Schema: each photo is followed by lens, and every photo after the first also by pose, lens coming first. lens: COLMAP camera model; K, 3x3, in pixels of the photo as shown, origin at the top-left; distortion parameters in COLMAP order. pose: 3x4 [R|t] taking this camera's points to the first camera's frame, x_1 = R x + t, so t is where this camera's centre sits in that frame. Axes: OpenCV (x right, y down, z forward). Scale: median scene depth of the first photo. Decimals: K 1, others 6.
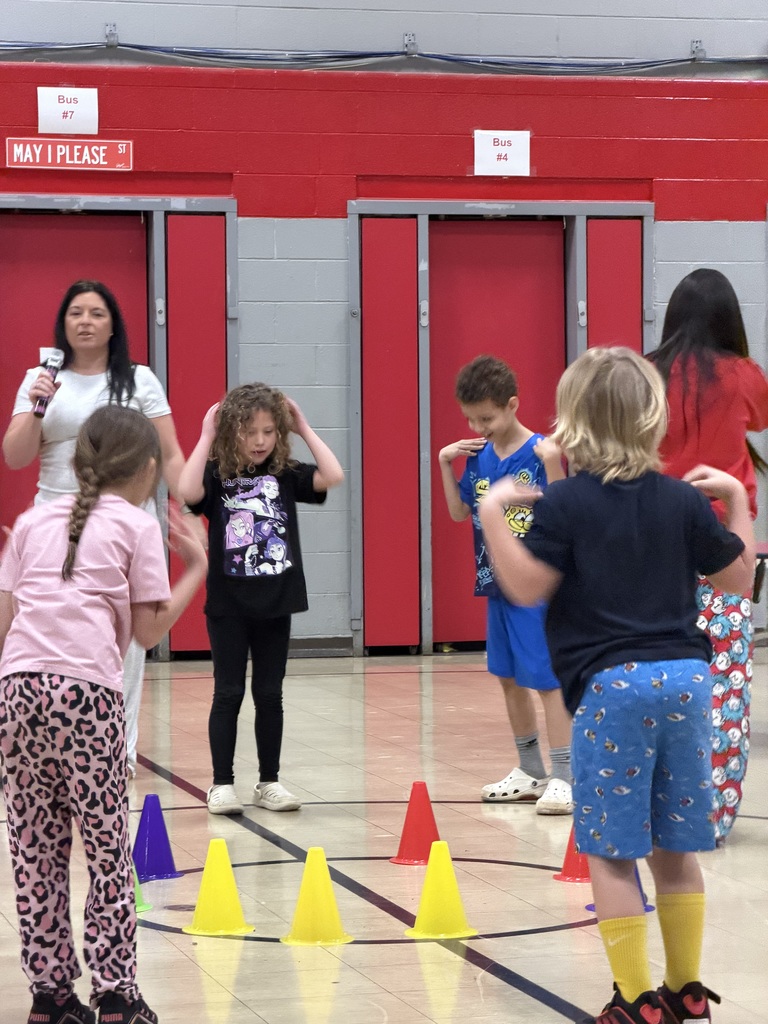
lens RADIAL K [[2954.5, 0, 381.4], [0, 2954.5, 511.2], [0, 0, 1]] dist [0.051616, 0.000000]
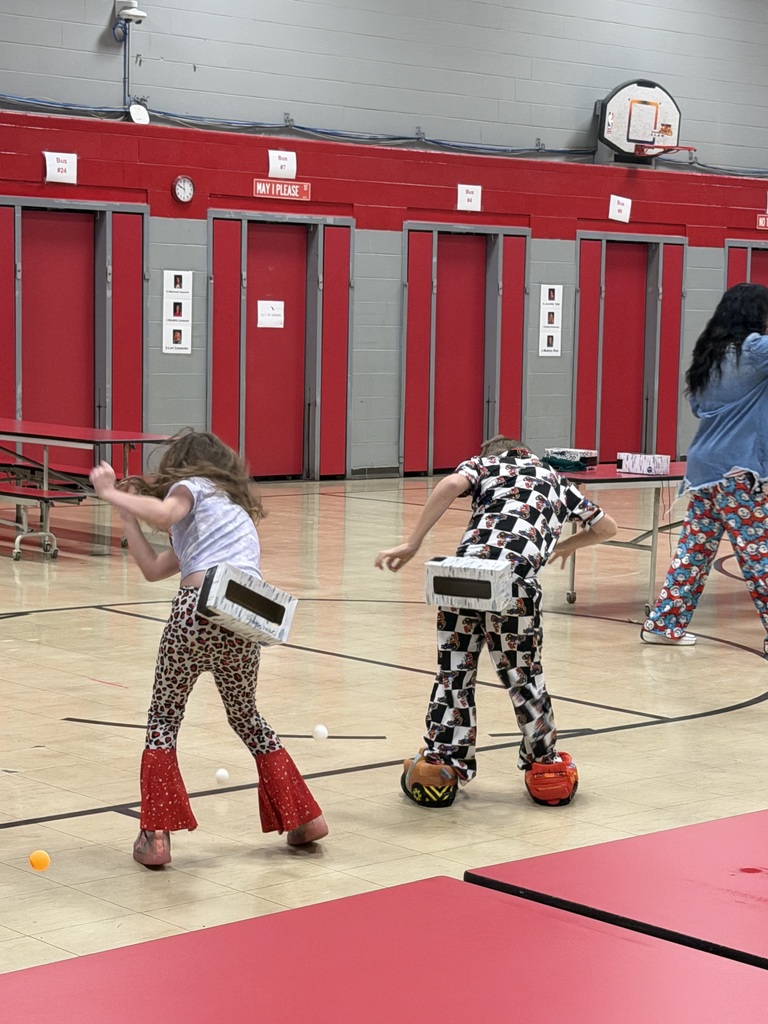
lens RADIAL K [[2117.7, 0, 382.1], [0, 2117.7, 507.8], [0, 0, 1]] dist [0.030903, 0.000000]
pose [[0.909117, -0.015090, 0.416268, -0.549935], [-0.004453, 0.998934, 0.045937, 0.008581], [-0.416518, -0.043615, 0.908081, -0.159336]]
